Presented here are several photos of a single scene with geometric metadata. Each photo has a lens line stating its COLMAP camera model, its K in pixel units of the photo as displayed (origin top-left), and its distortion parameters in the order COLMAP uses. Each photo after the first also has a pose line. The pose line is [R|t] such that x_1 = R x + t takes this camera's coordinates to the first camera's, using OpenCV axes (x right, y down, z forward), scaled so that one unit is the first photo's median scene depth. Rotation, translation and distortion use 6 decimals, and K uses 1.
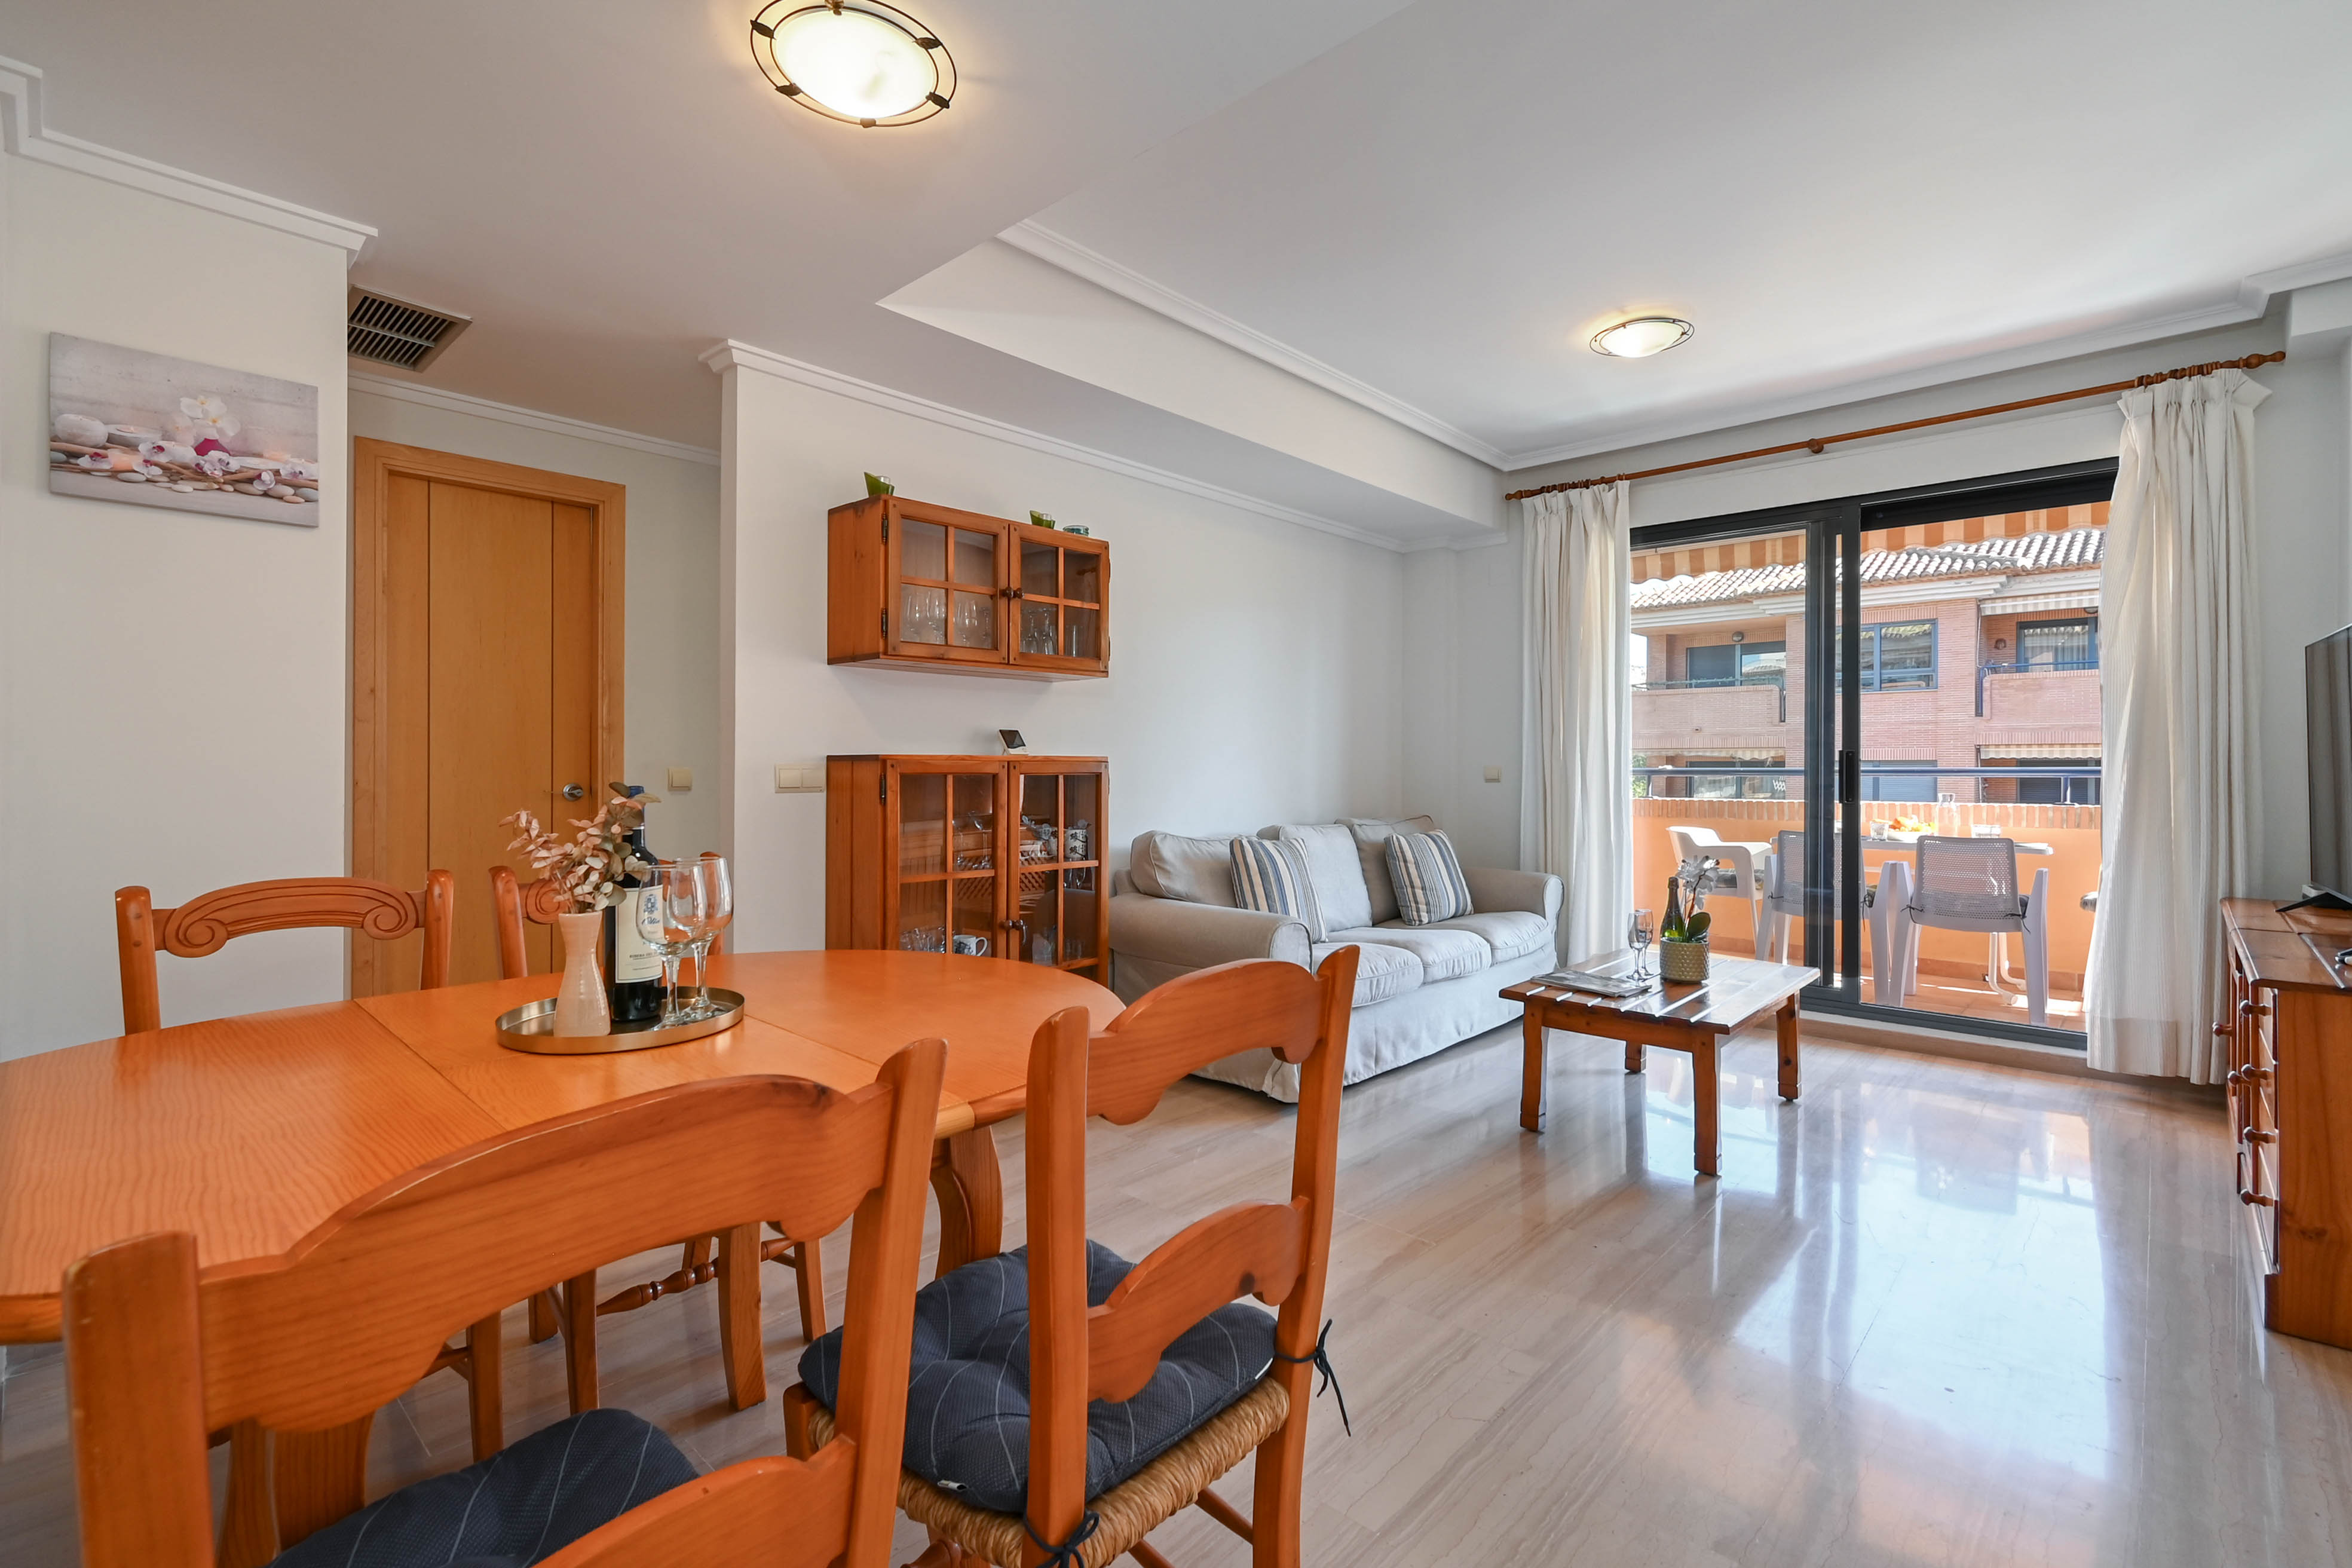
lens RADIAL K [[1038.7, 0, 1170.3], [0, 1038.7, 791.6], [0, 0, 1]] dist [0.003479, -0.003656]
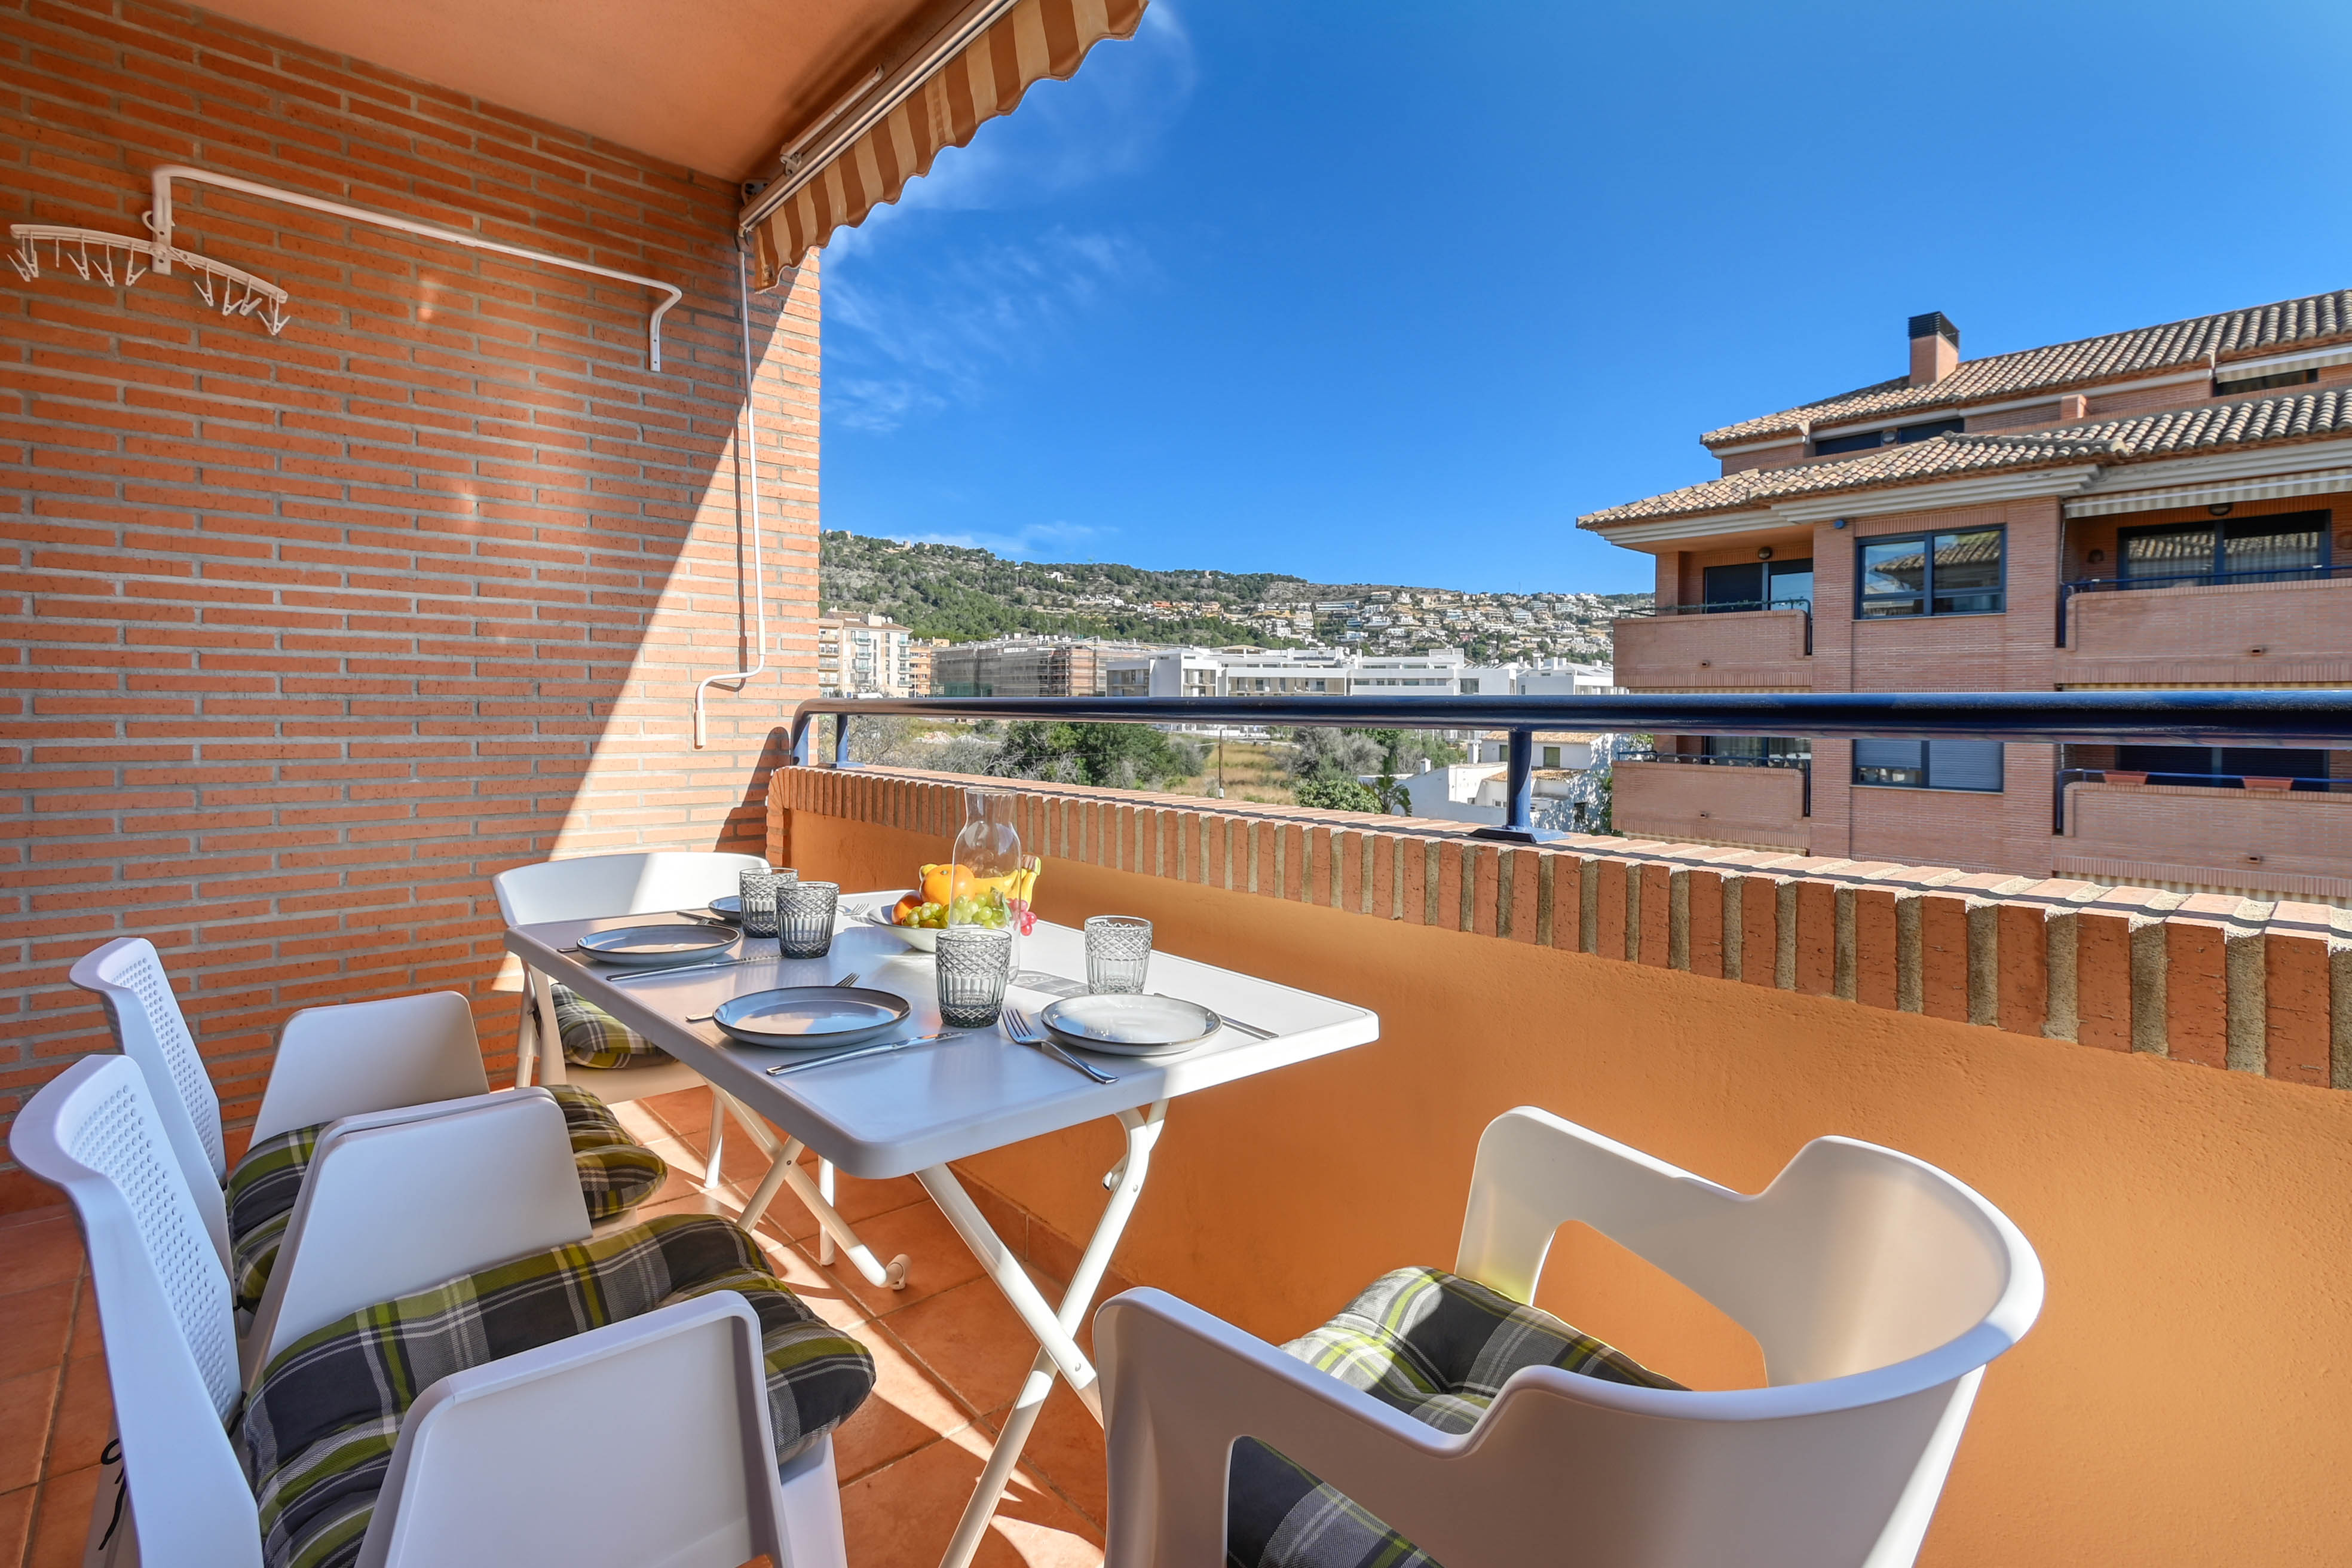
lens RADIAL K [[1038.7, 0, 1169.9], [0, 1038.7, 740.7], [0, 0, 1]] dist [0.003479, -0.003656]
pose [[0.996062, 0.009618, -0.088141, 0.208846], [-0.008920, 0.999926, 0.008312, -0.002921], [0.088214, -0.007493, 0.996073, 0.186619]]
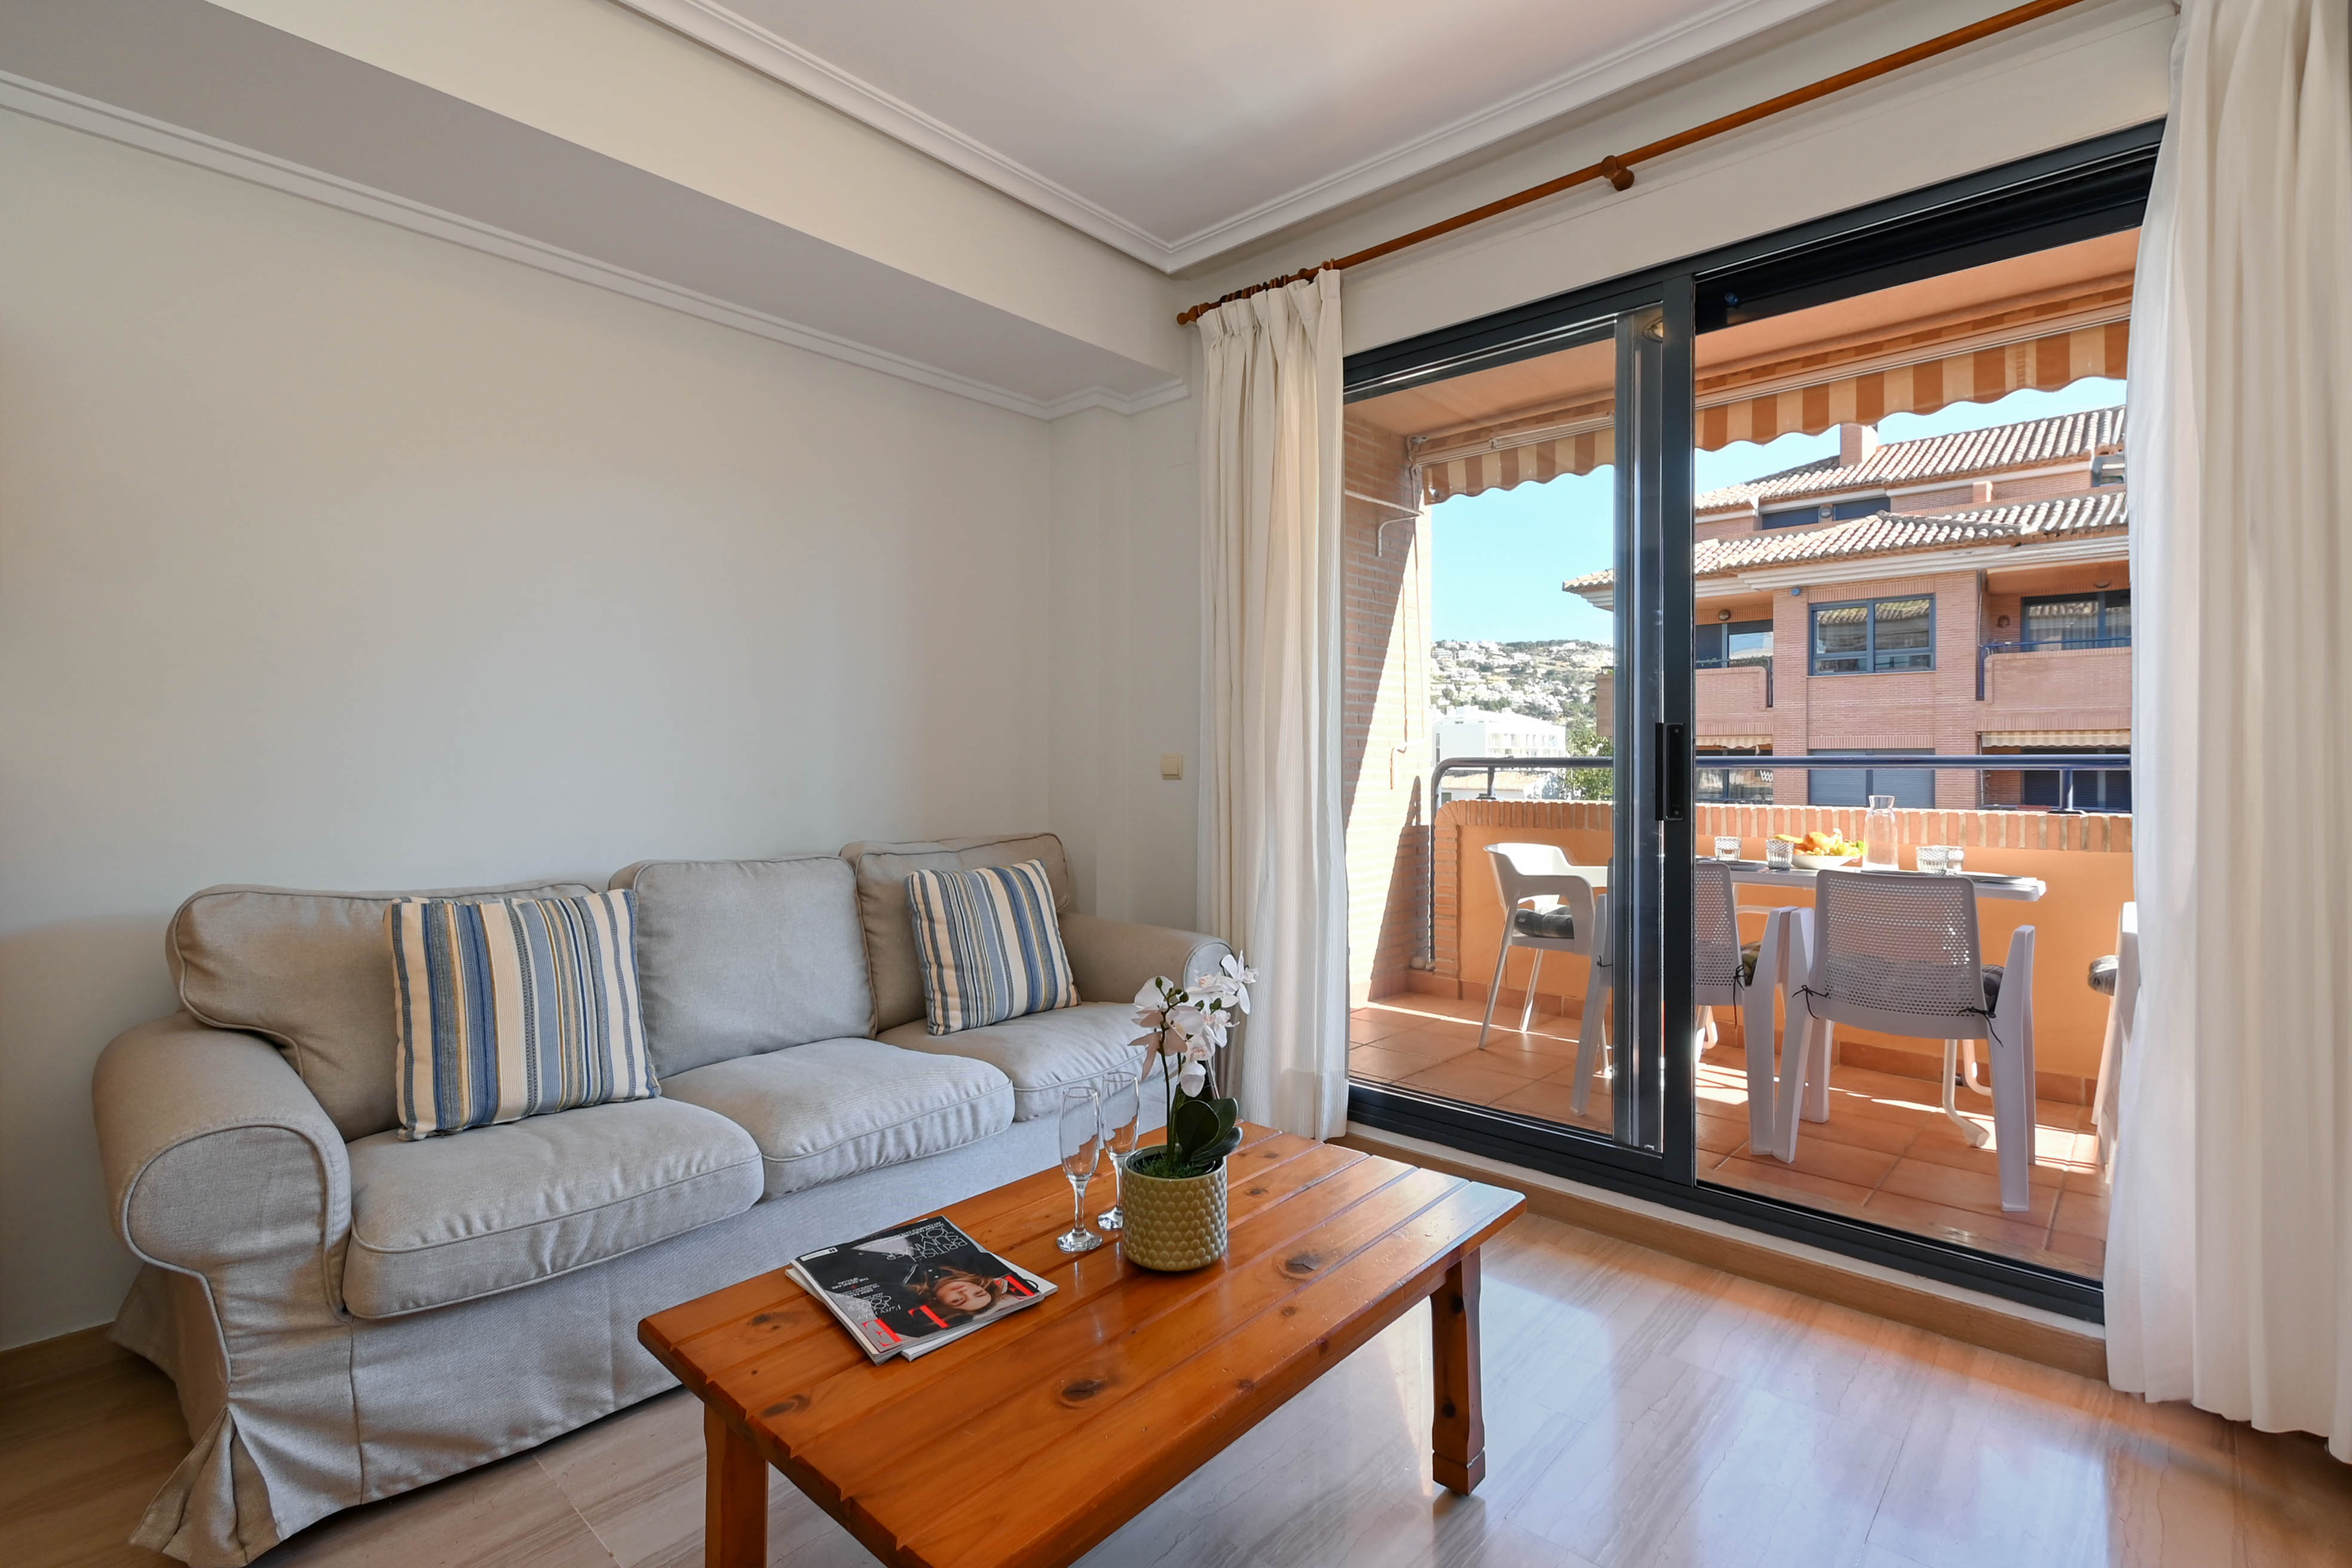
lens RADIAL K [[1085.6, 0, 1184.5], [0, 1085.6, 784.6], [0, 0, 1]] dist [0.002781, 0.000208]
pose [[0.999686, -0.003323, 0.024819, 0.065533], [0.003313, 0.999994, 0.000467, -0.001319], [-0.024820, -0.000385, 0.999692, 0.074567]]
